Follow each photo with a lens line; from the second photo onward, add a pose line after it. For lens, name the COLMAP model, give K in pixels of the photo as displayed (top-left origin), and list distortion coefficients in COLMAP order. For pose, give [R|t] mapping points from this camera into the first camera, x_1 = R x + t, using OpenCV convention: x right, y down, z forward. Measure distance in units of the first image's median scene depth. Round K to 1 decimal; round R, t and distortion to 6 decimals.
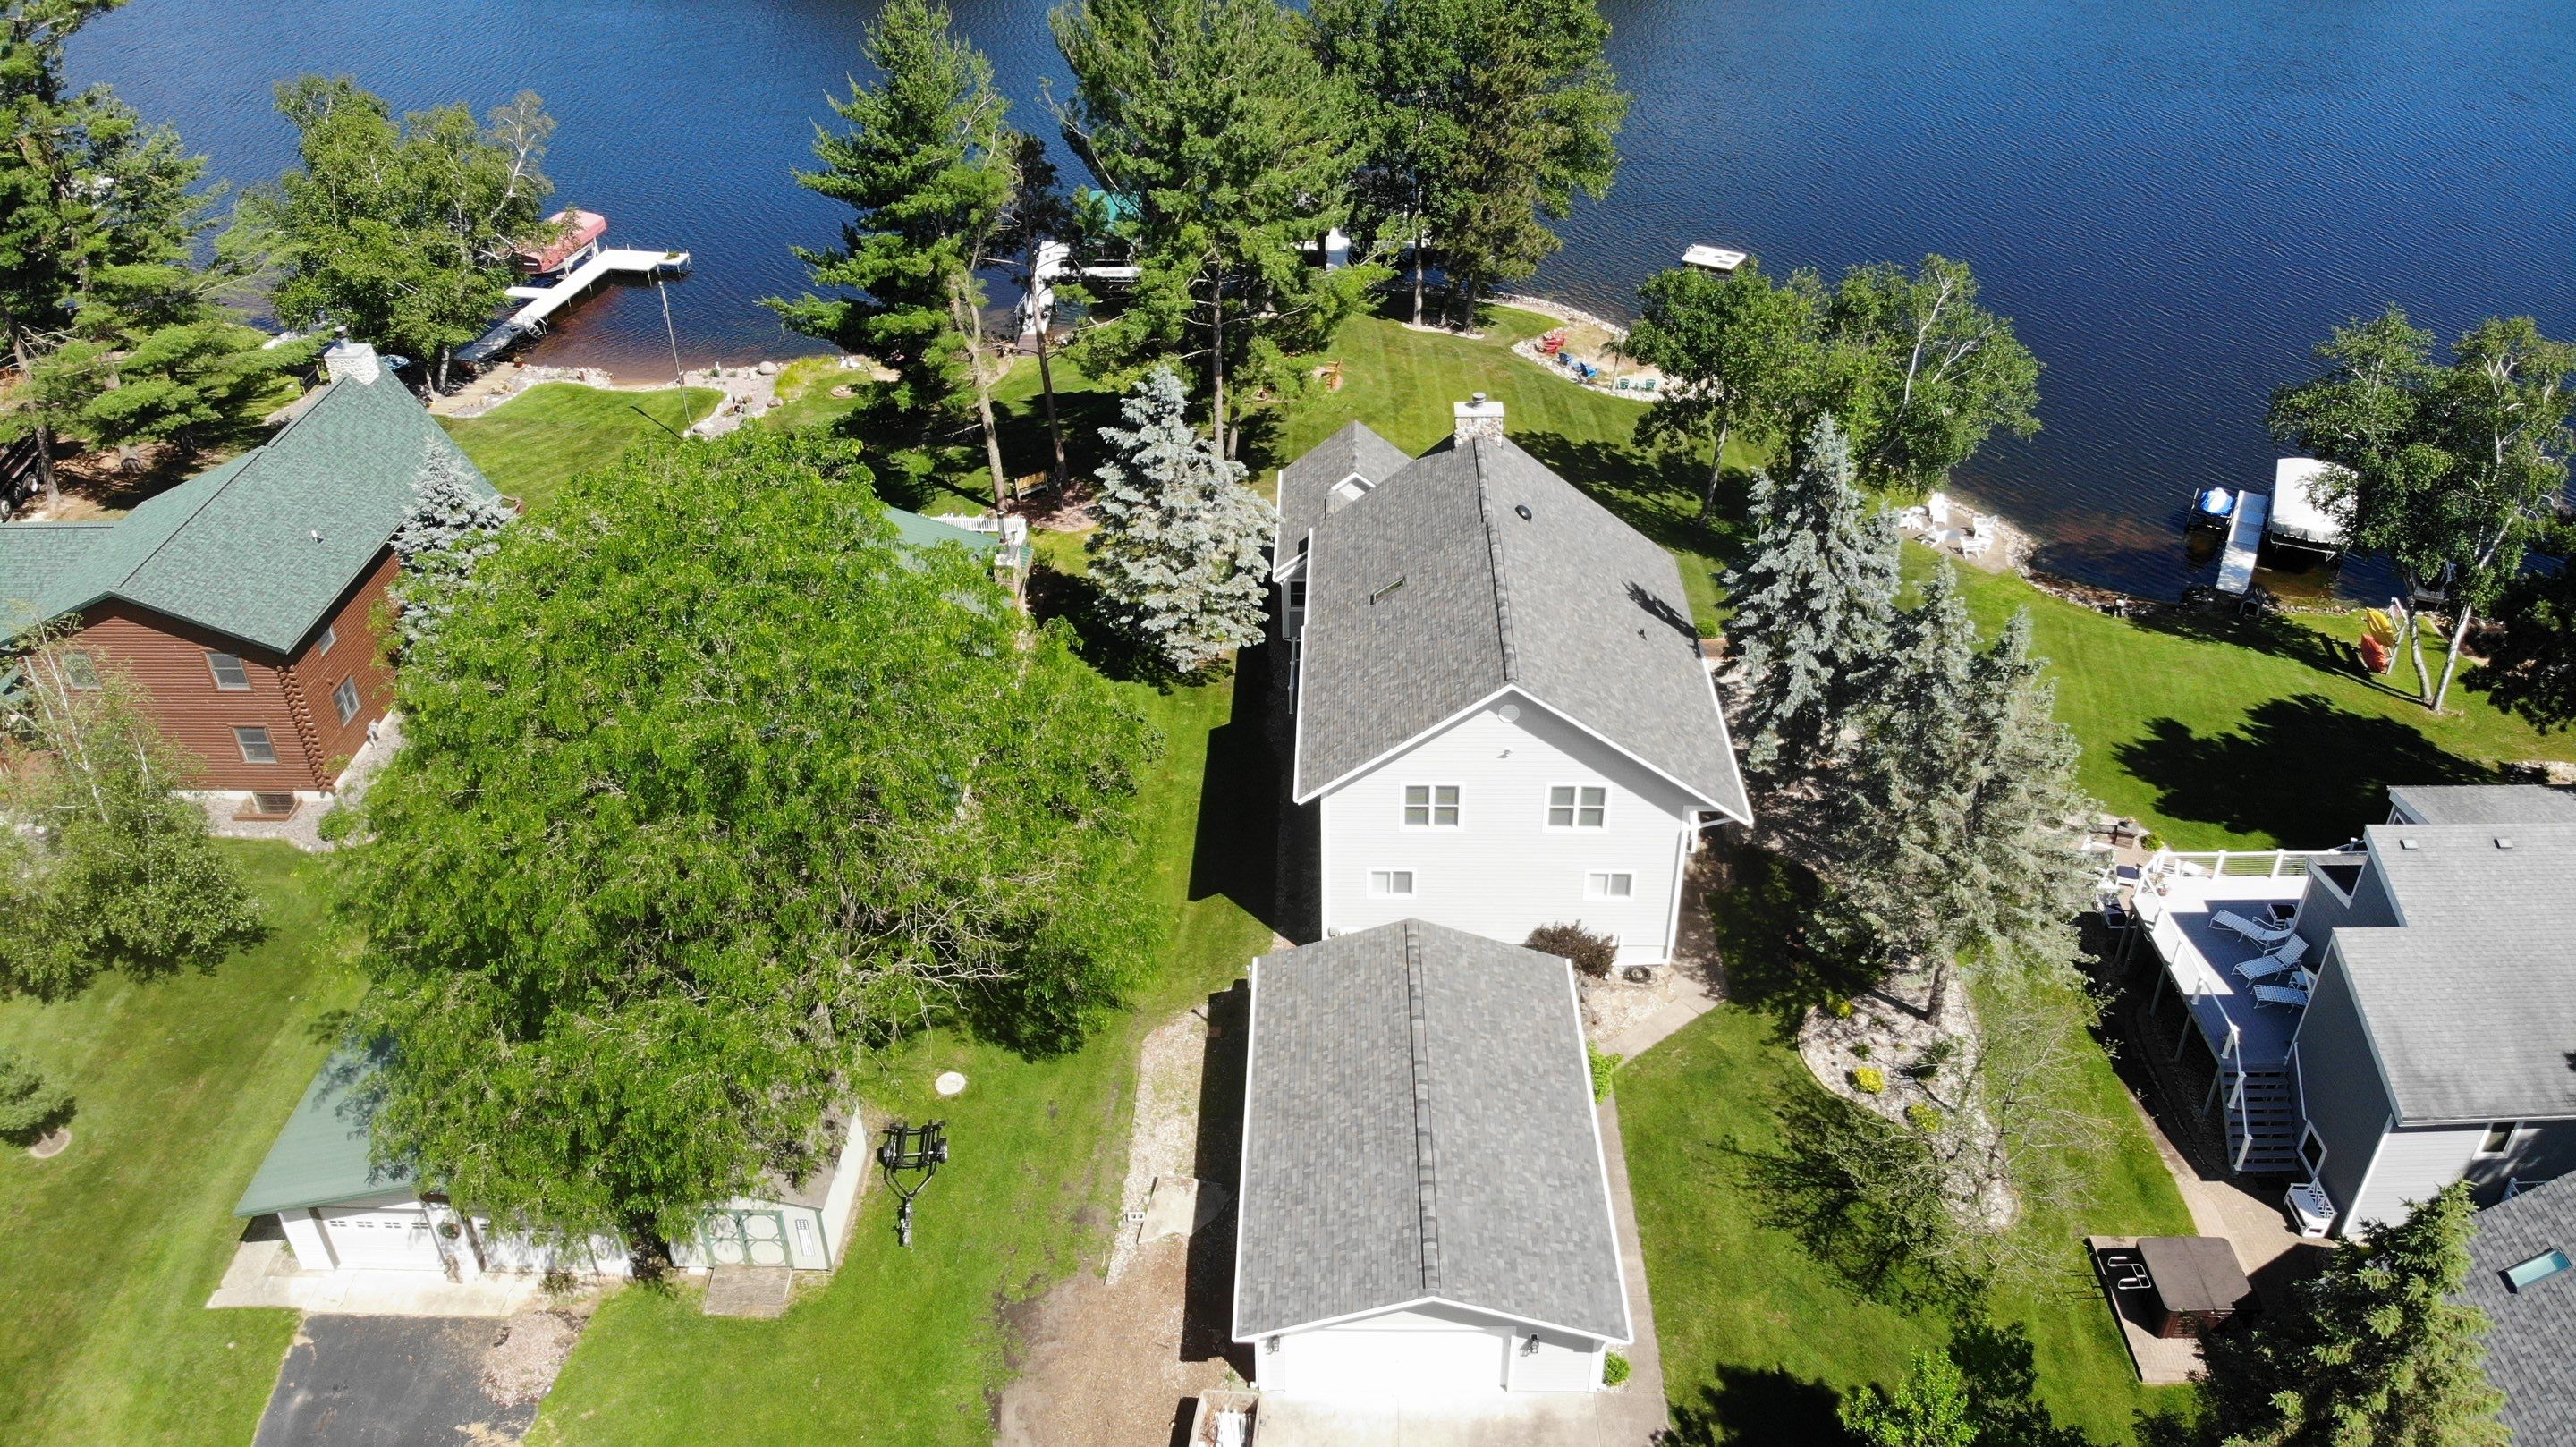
lens RADIAL K [[1930.6, 0, 1285.3], [0, 1930.6, 732.1], [0, 0, 1]] dist [0.126991, -0.275141]
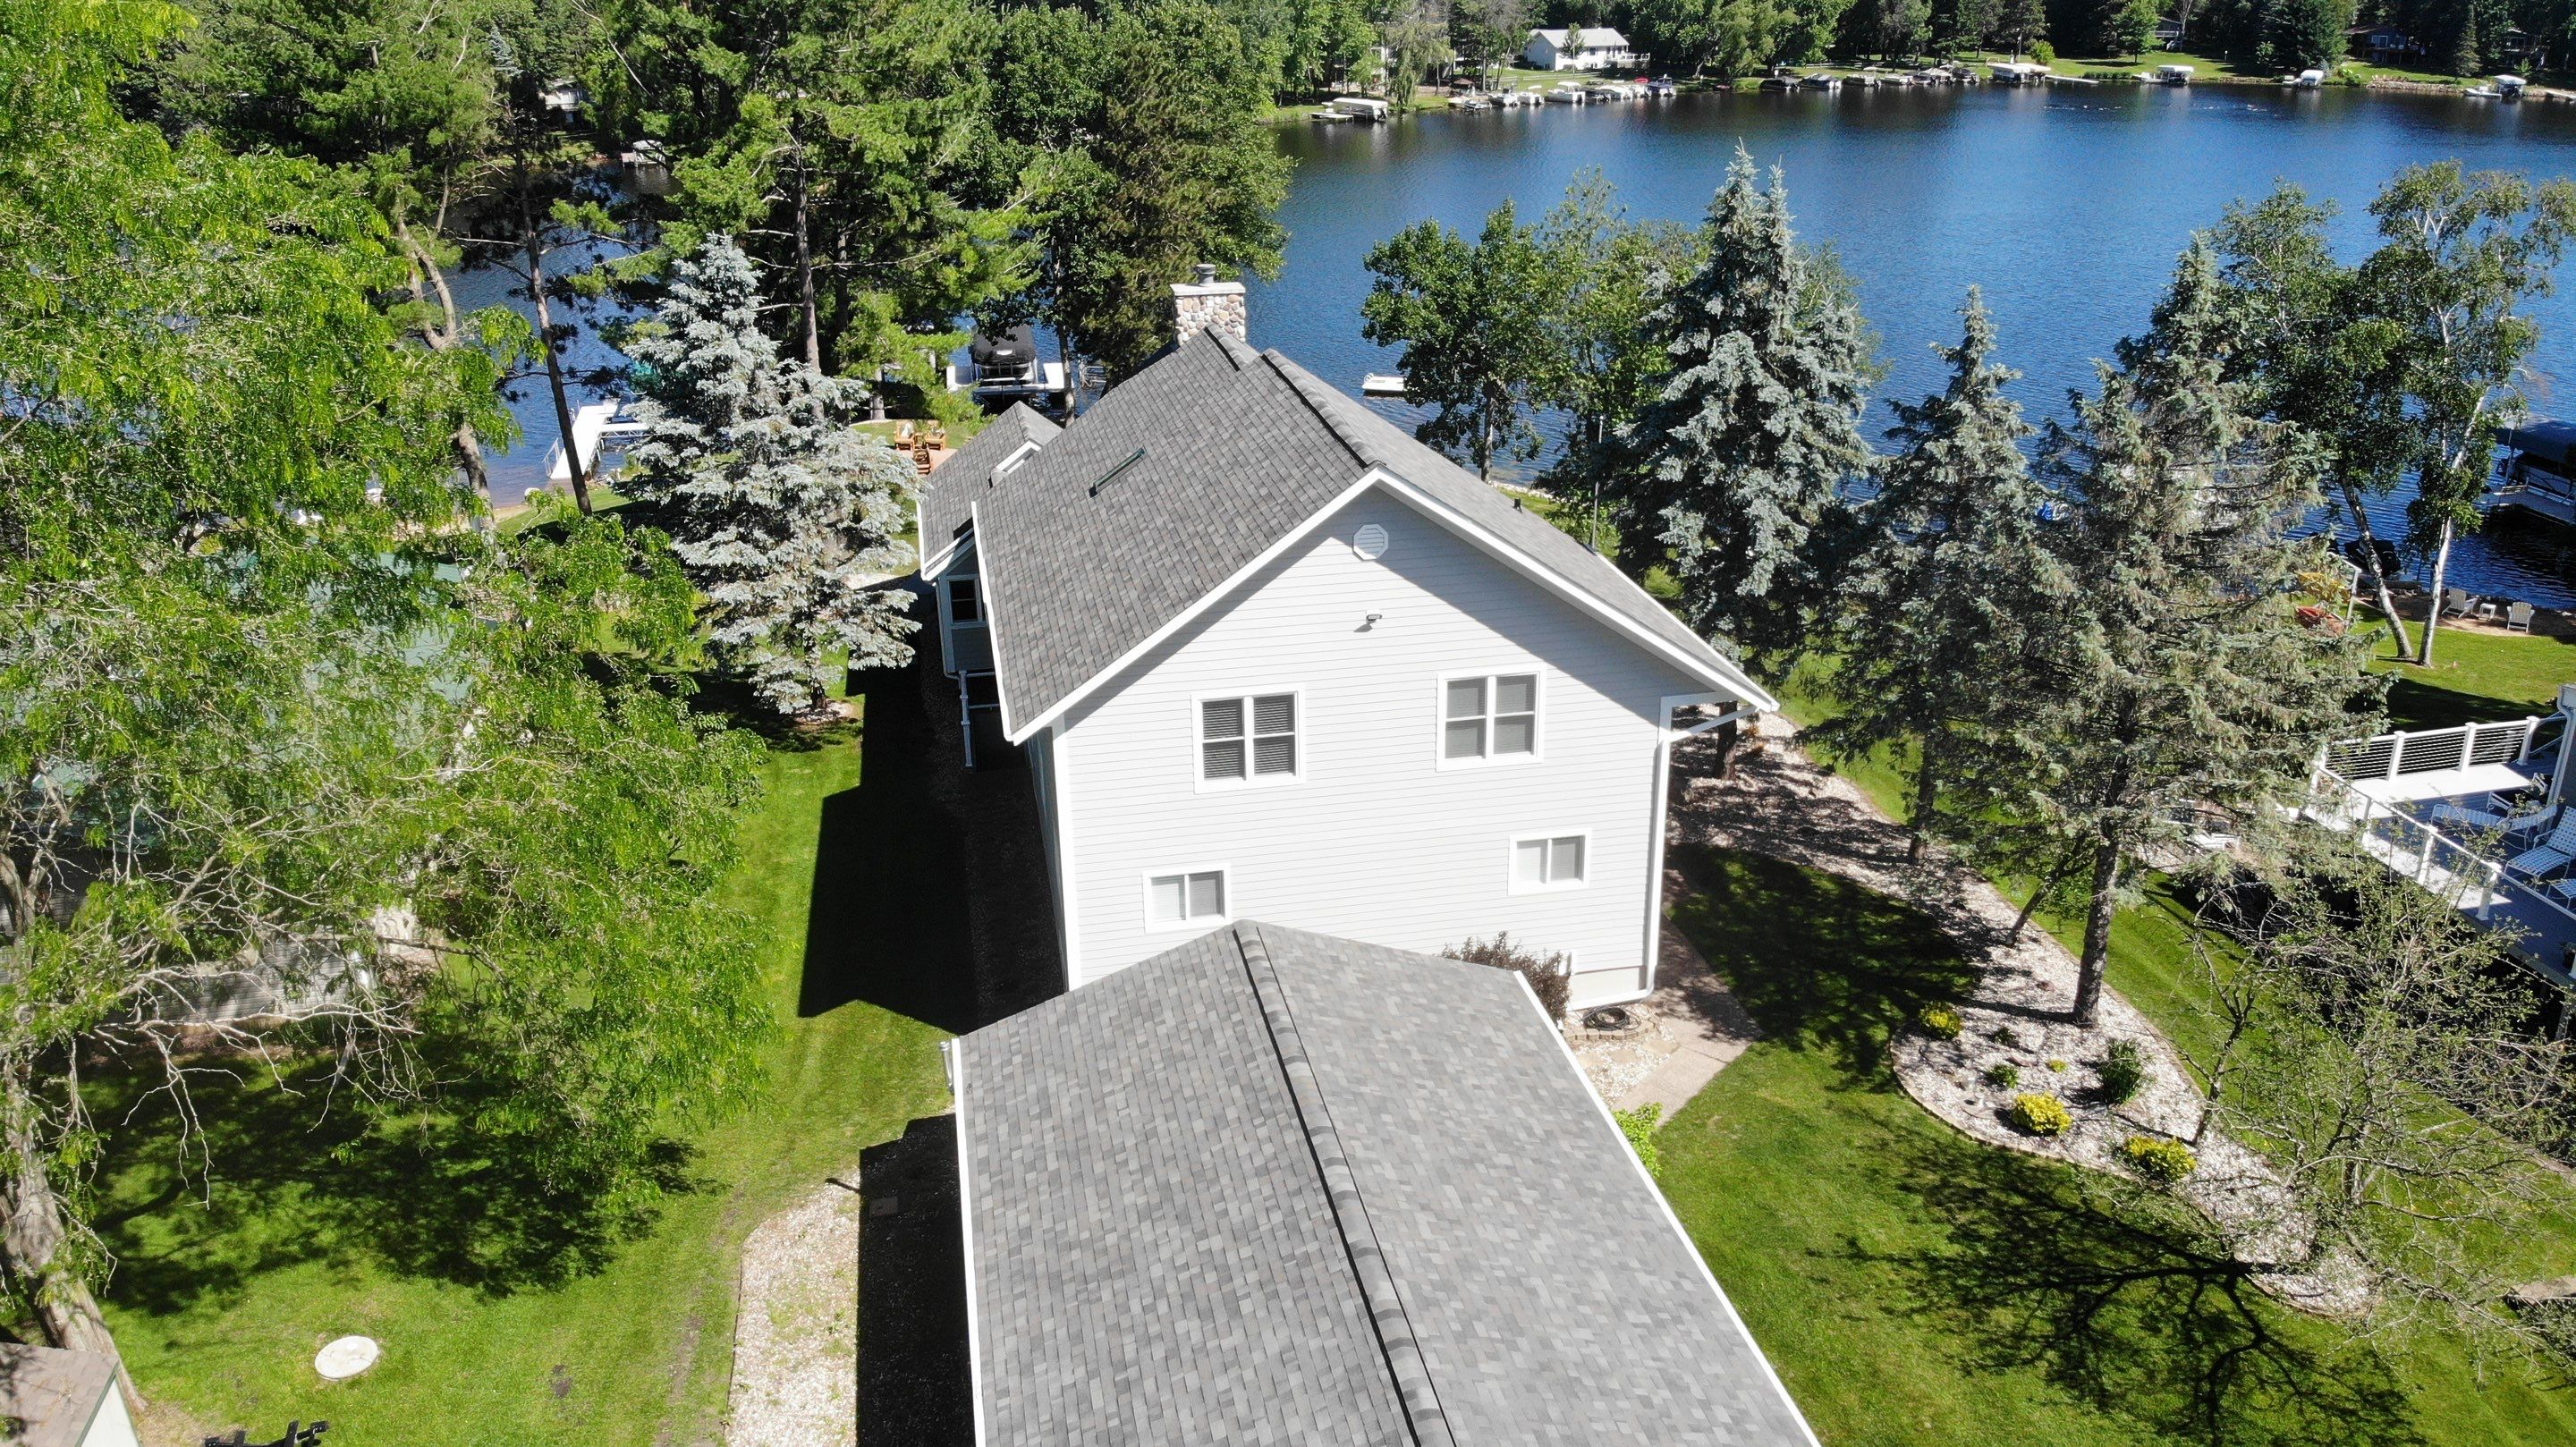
lens RADIAL K [[1915.1, 0, 1340.6], [0, 1915.1, 726.3], [0, 0, 1]] dist [0.123582, -0.238266]
pose [[0.970647, -0.078917, 0.227195, -0.024998], [0.124509, 0.973080, -0.193938, 0.140818], [-0.205774, 0.216533, 0.954343, 0.428675]]
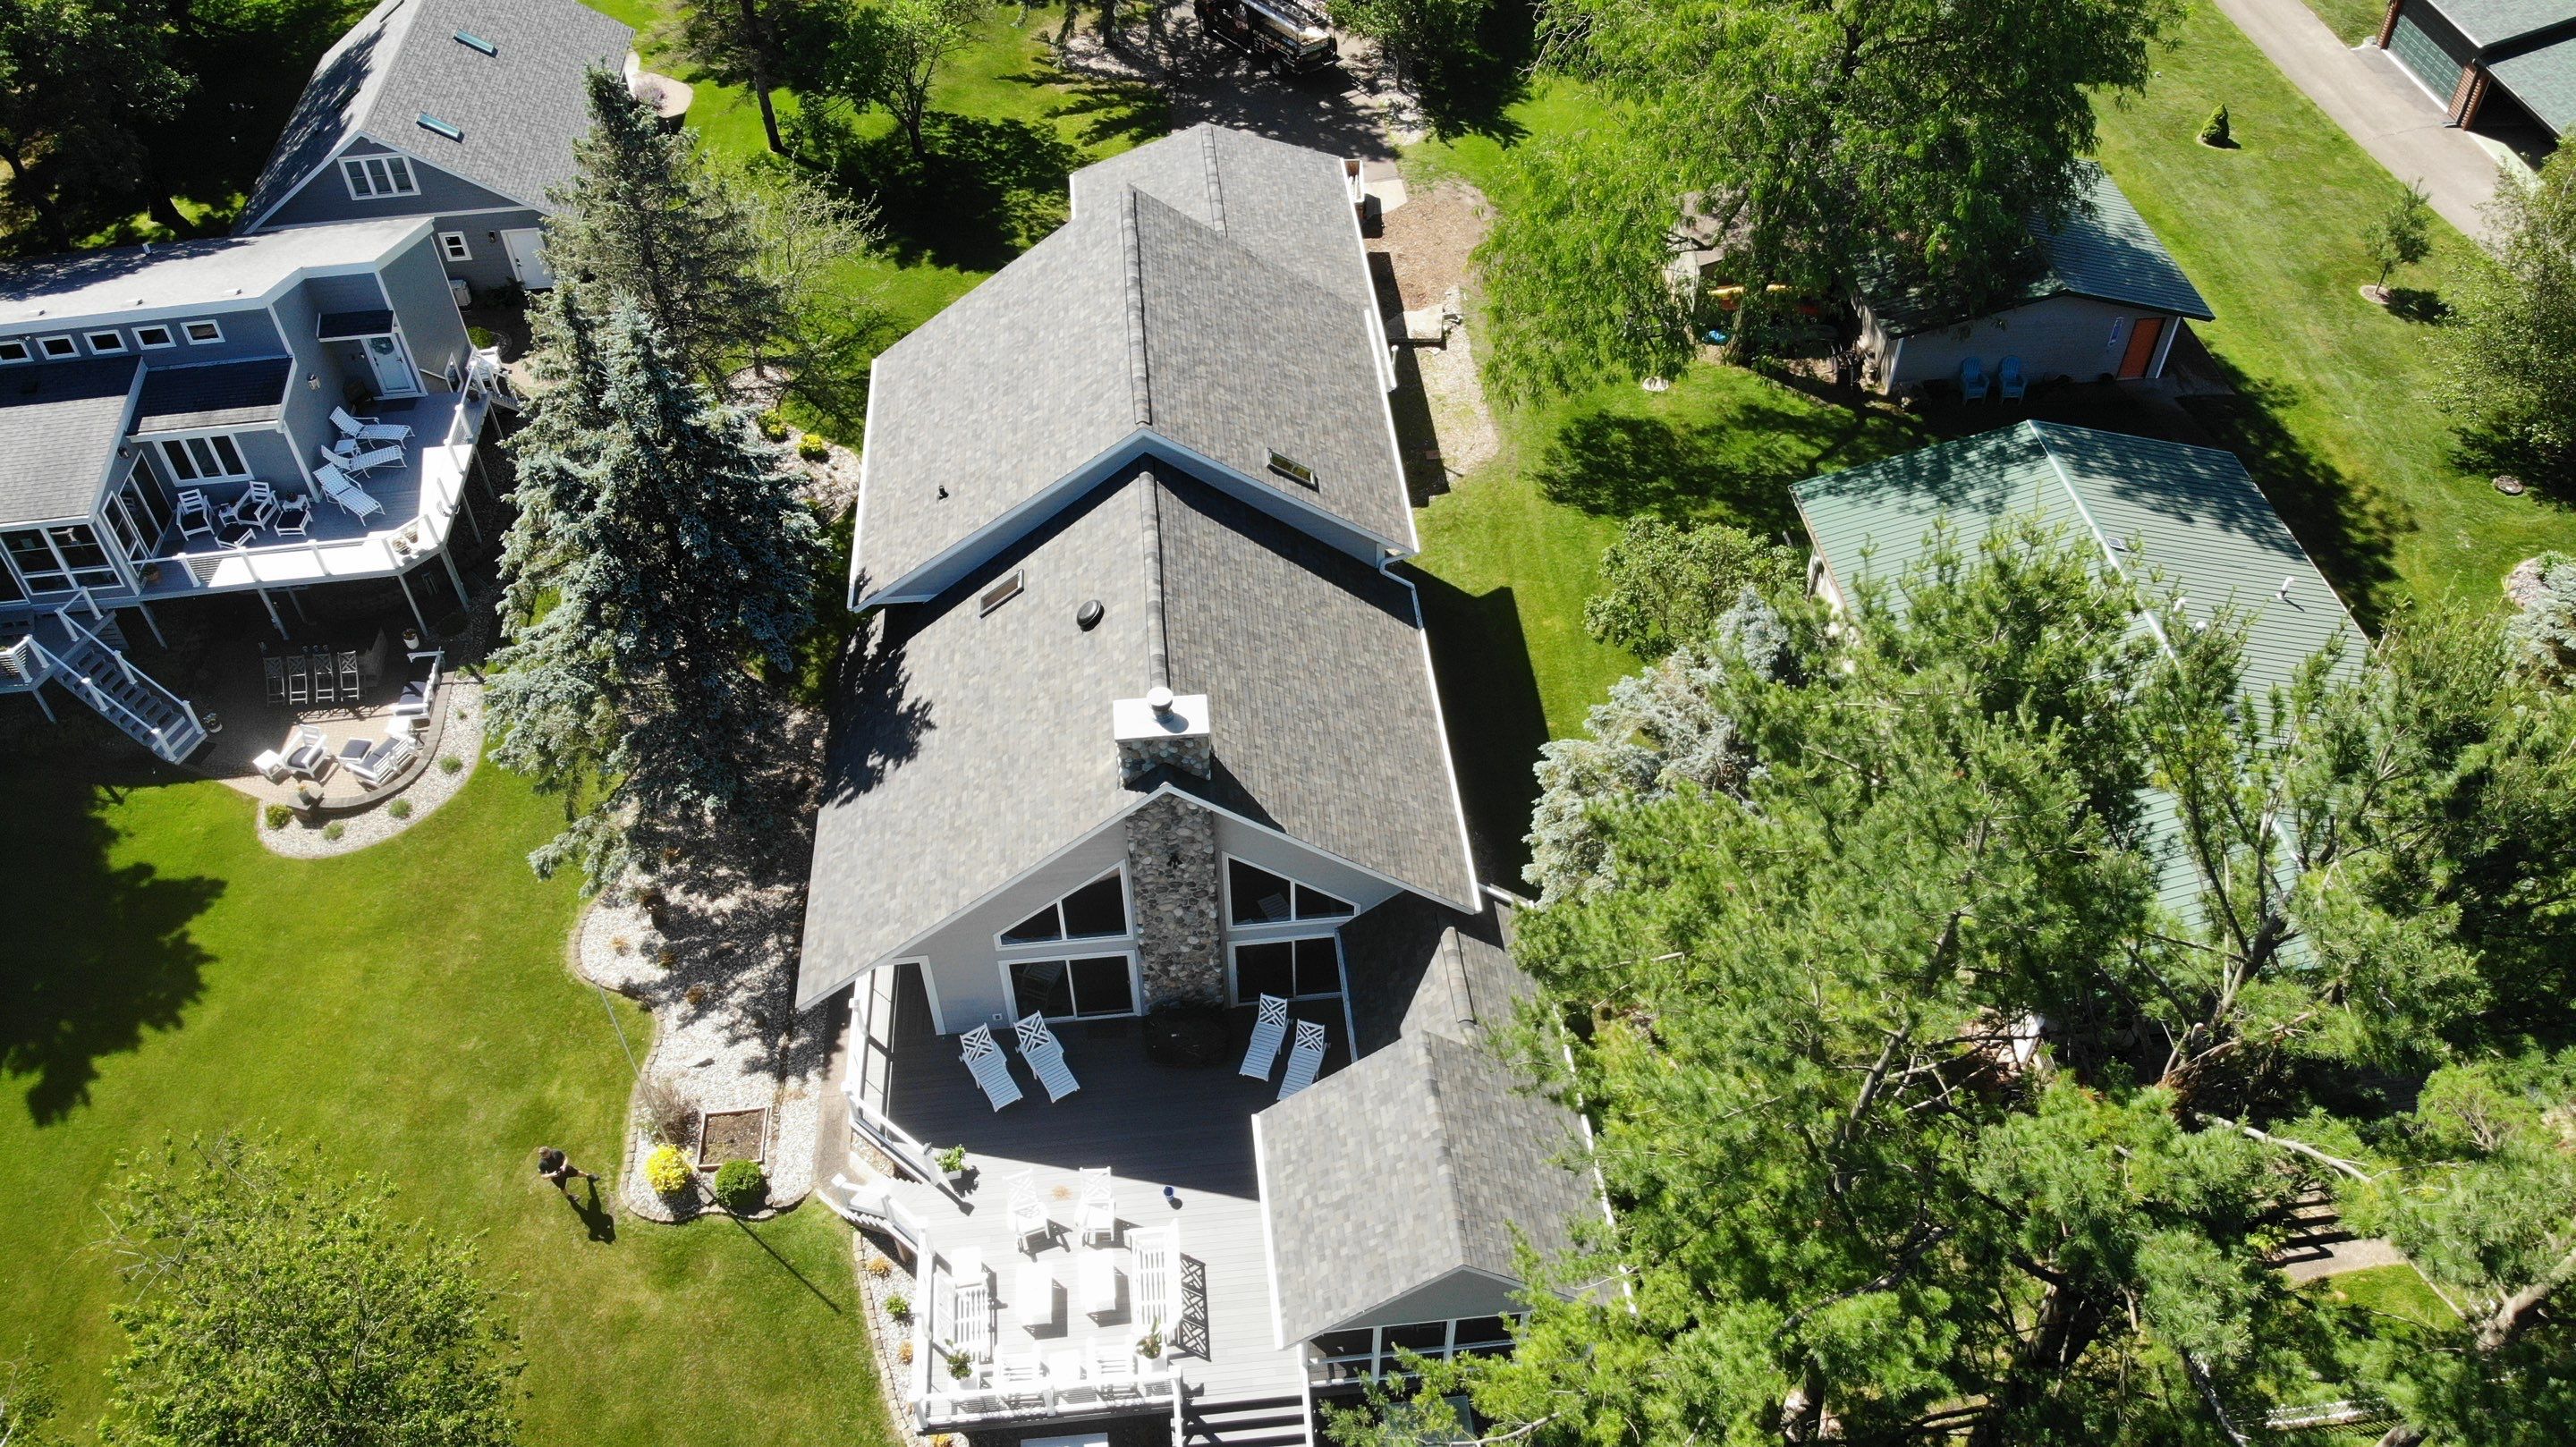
lens RADIAL K [[1937.3, 0, 1288.0], [0, 1937.3, 723.5], [0, 0, 1]] dist [0.112456, -0.252410]
pose [[-0.993233, 0.096742, -0.064257, 0.114337], [-0.045686, 0.183214, 0.982011, -0.790202], [0.106775, 0.978301, -0.177555, 1.271811]]
